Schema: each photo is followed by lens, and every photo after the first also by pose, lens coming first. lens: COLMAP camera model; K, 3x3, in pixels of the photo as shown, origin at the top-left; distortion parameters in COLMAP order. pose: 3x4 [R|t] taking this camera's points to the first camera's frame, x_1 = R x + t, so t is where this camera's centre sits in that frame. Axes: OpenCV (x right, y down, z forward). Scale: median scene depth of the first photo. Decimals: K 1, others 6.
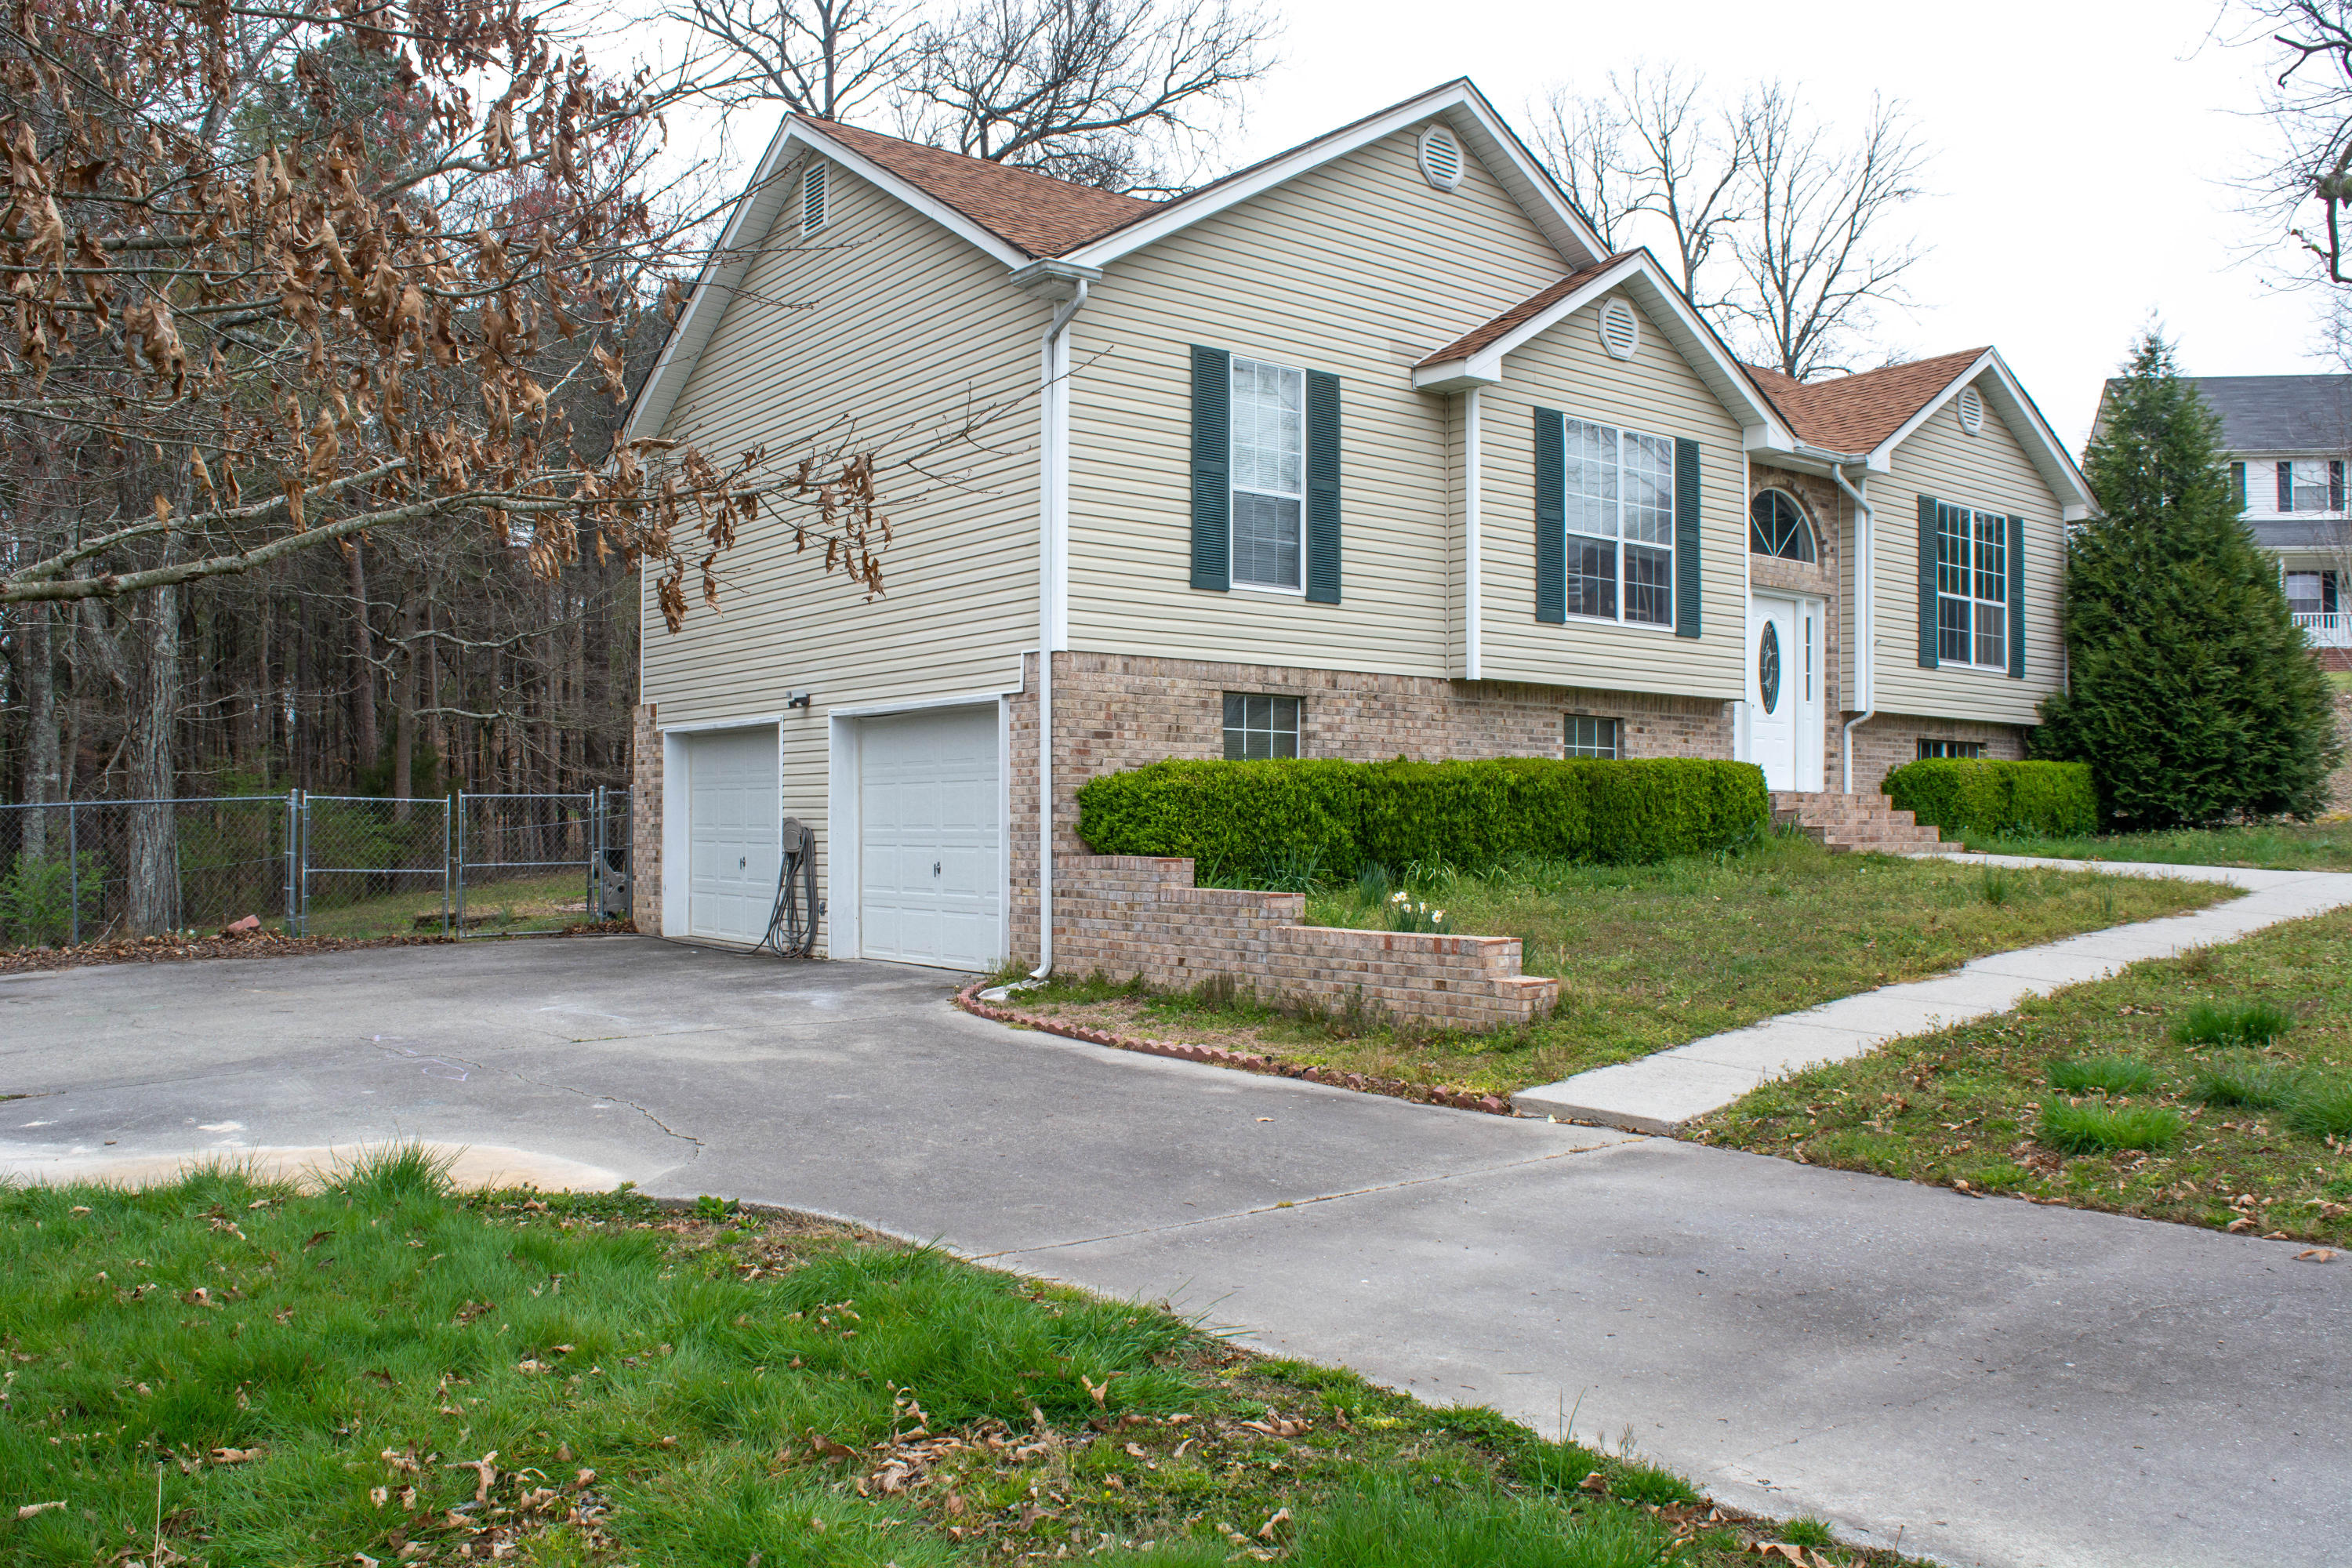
lens RADIAL K [[1839.3, 0, 1176.0], [0, 1839.3, 784.0], [0, 0, 1]] dist [-0.089724, 0.003147]
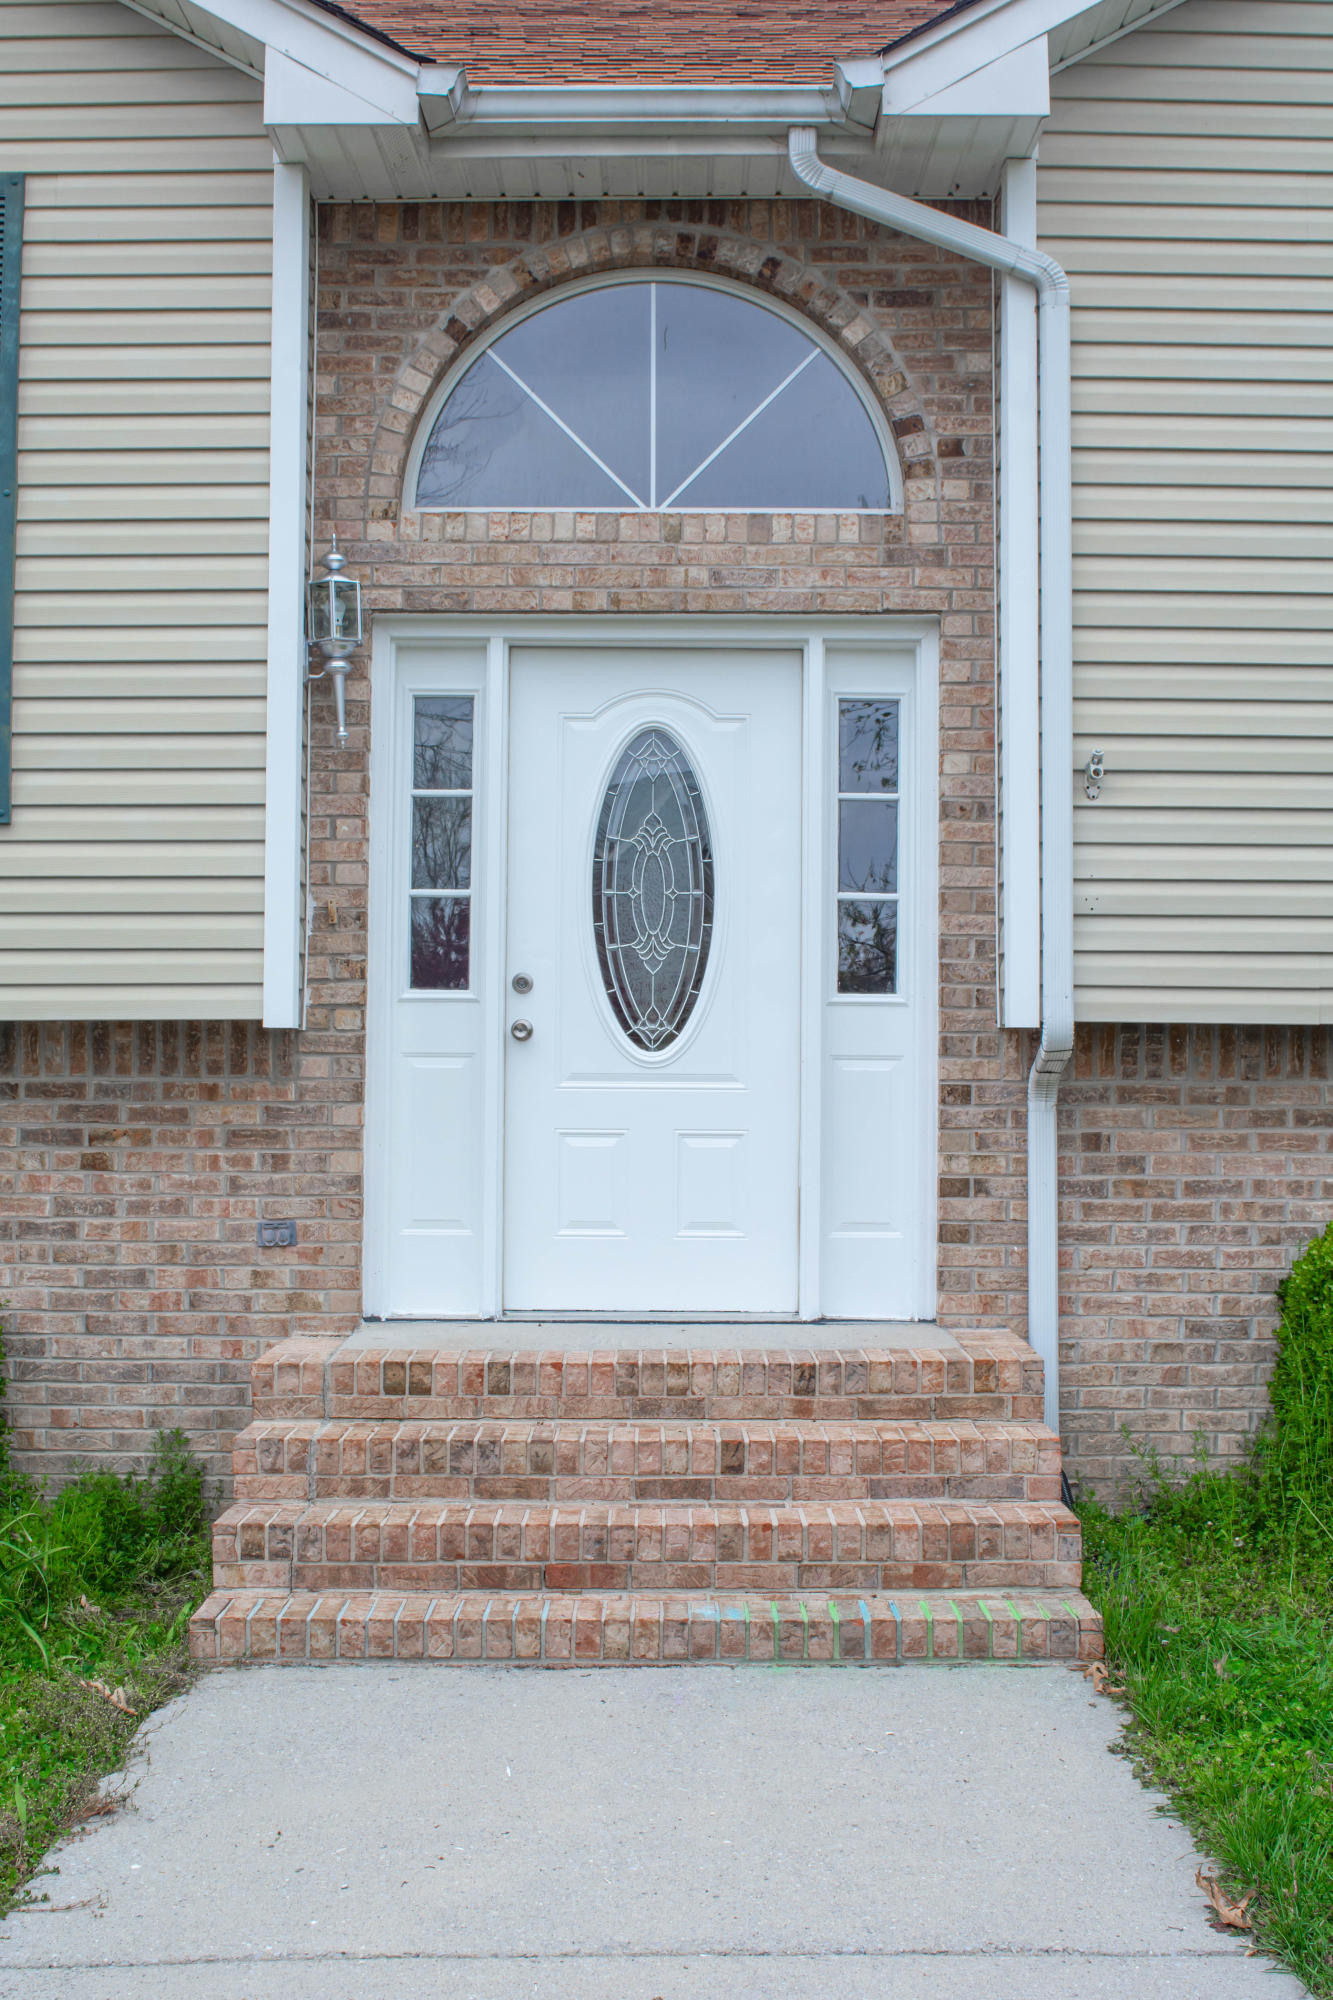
lens RADIAL K [[2189.4, 0, 666.5], [0, 2189.4, 1000.0], [0, 0, 1]] dist [-0.028124, -0.009778]
pose [[0.789124, -0.034271, -0.613277, 0.597416], [0.016584, 0.999267, -0.034502, -0.037835], [0.614010, 0.017055, 0.789114, 0.799871]]
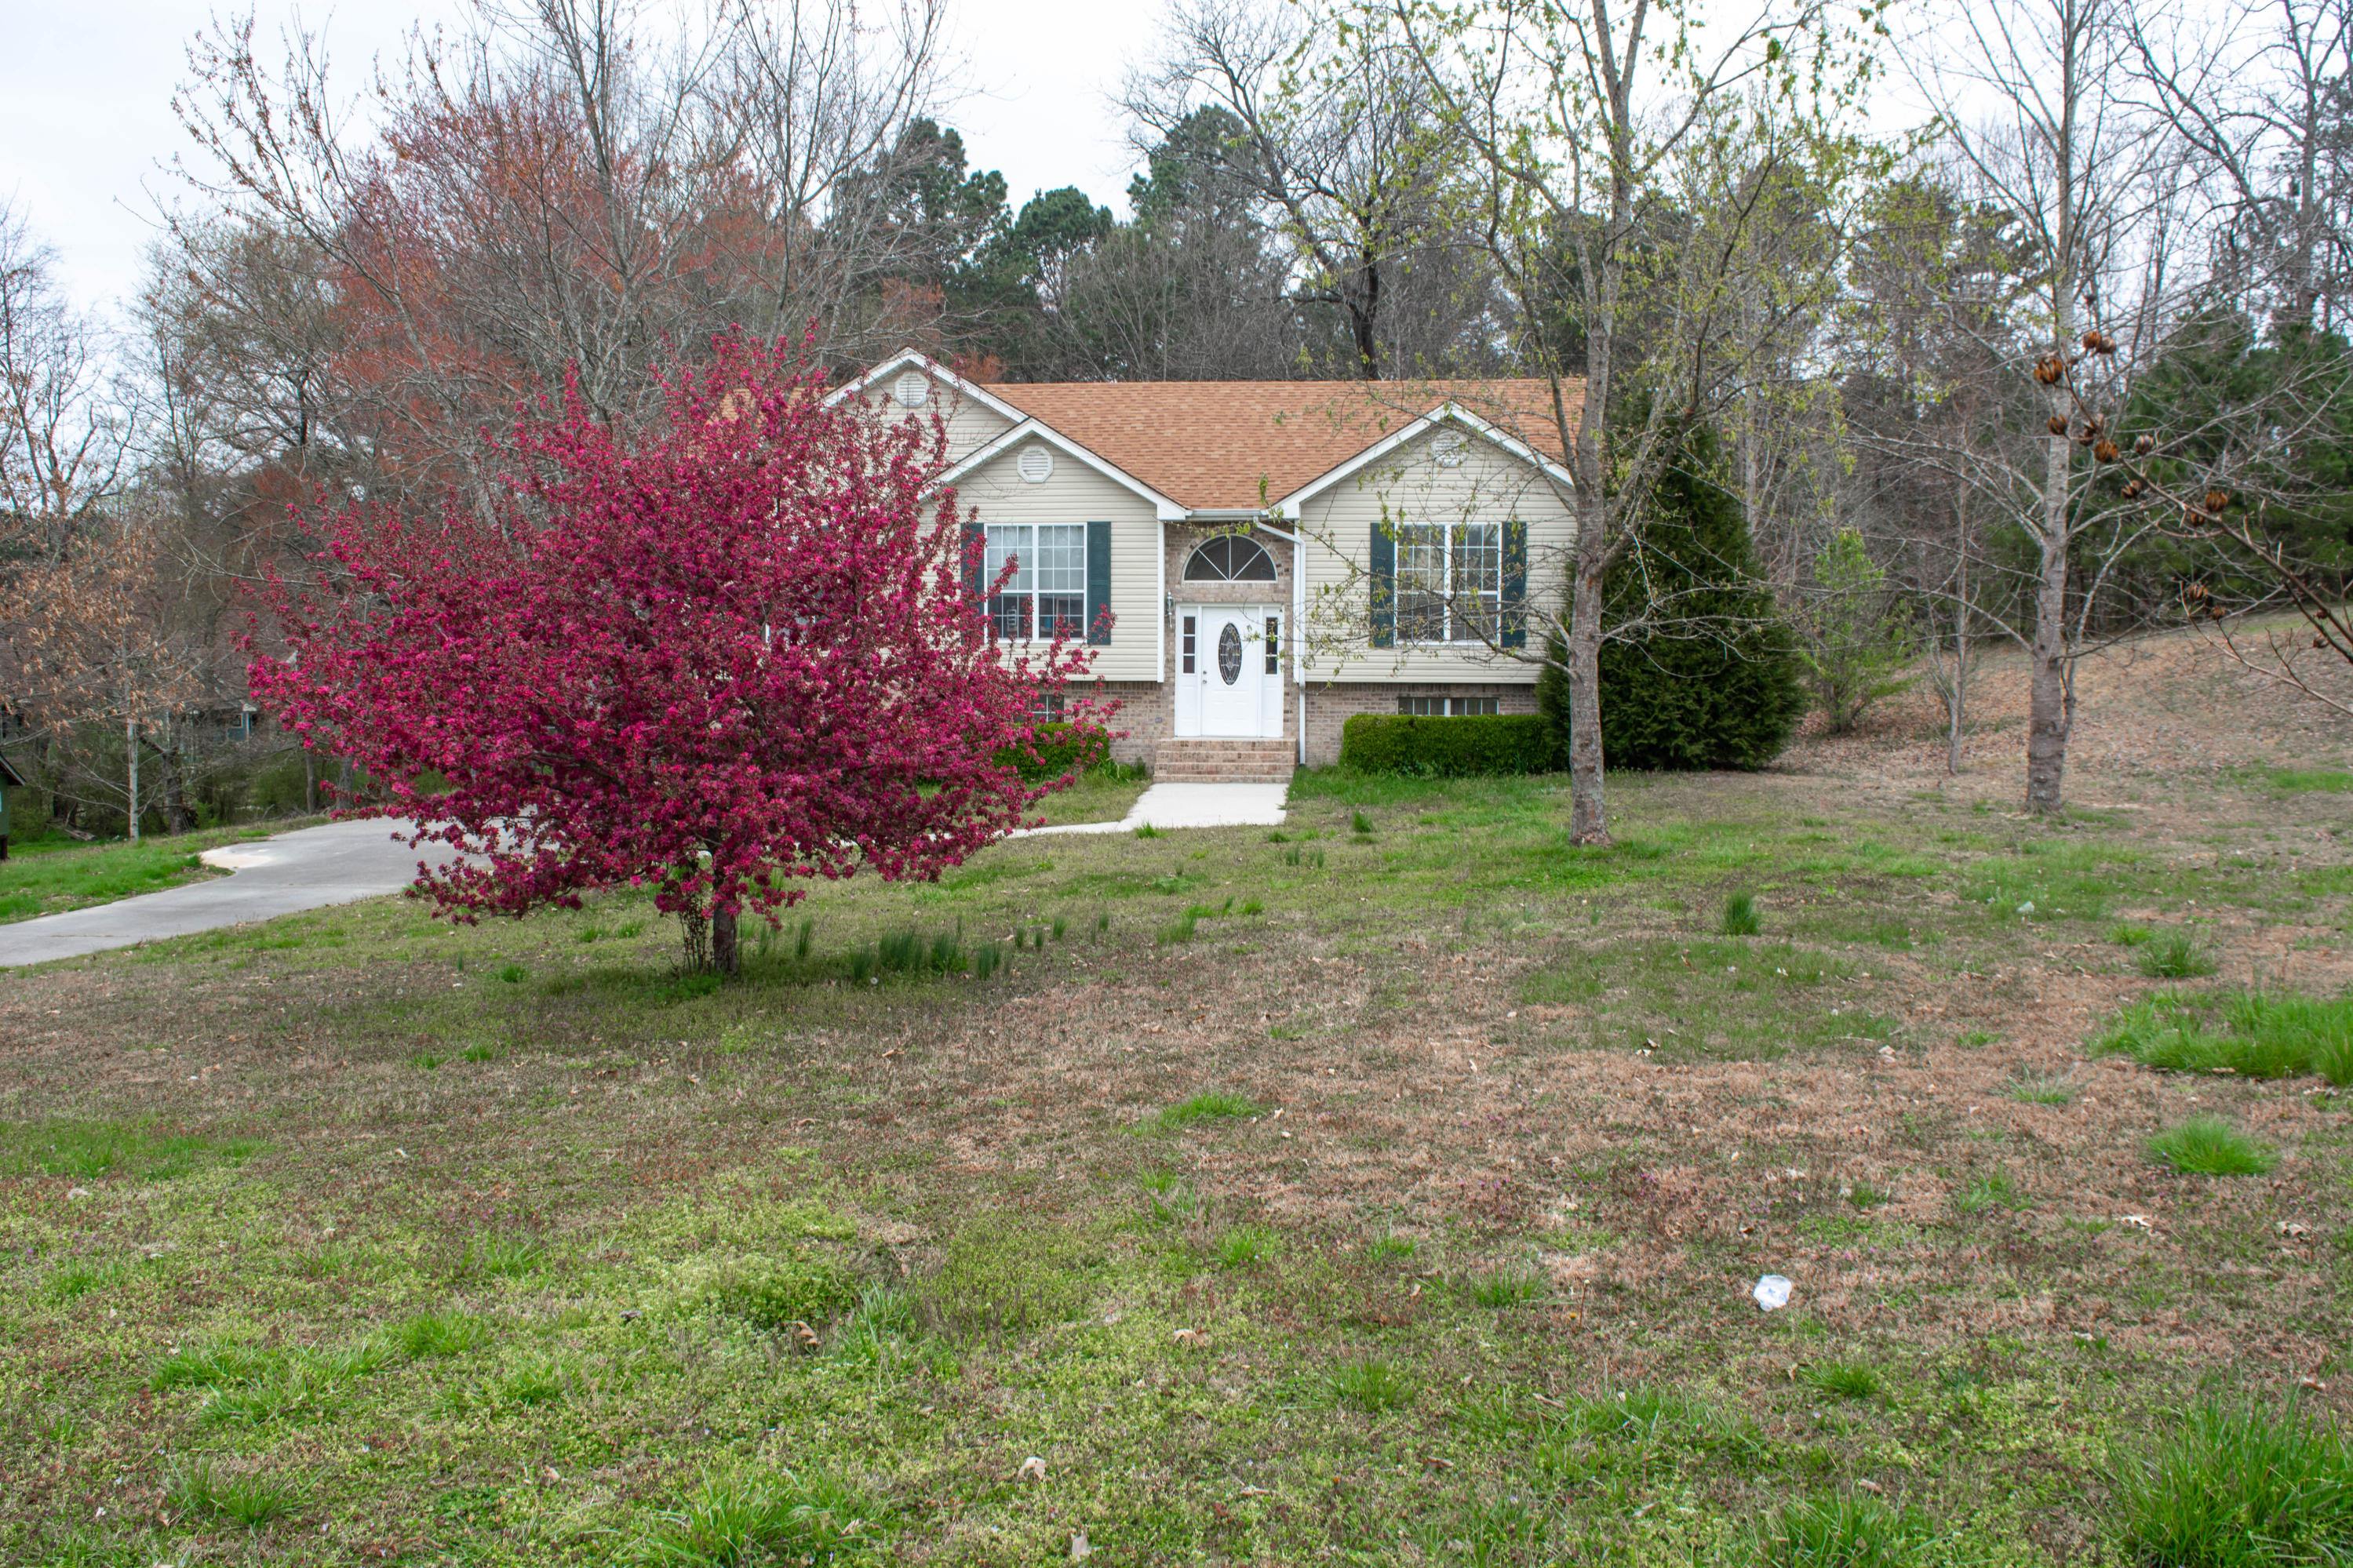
lens RADIAL K [[1839.8, 0, 1176.5], [0, 1839.8, 784.0], [0, 0, 1]] dist [-0.089724, 0.003147]
pose [[0.728730, 0.038370, -0.683725, 1.471486], [0.015831, 0.997218, 0.072835, -0.075419], [0.684618, -0.063901, 0.726096, -0.152262]]
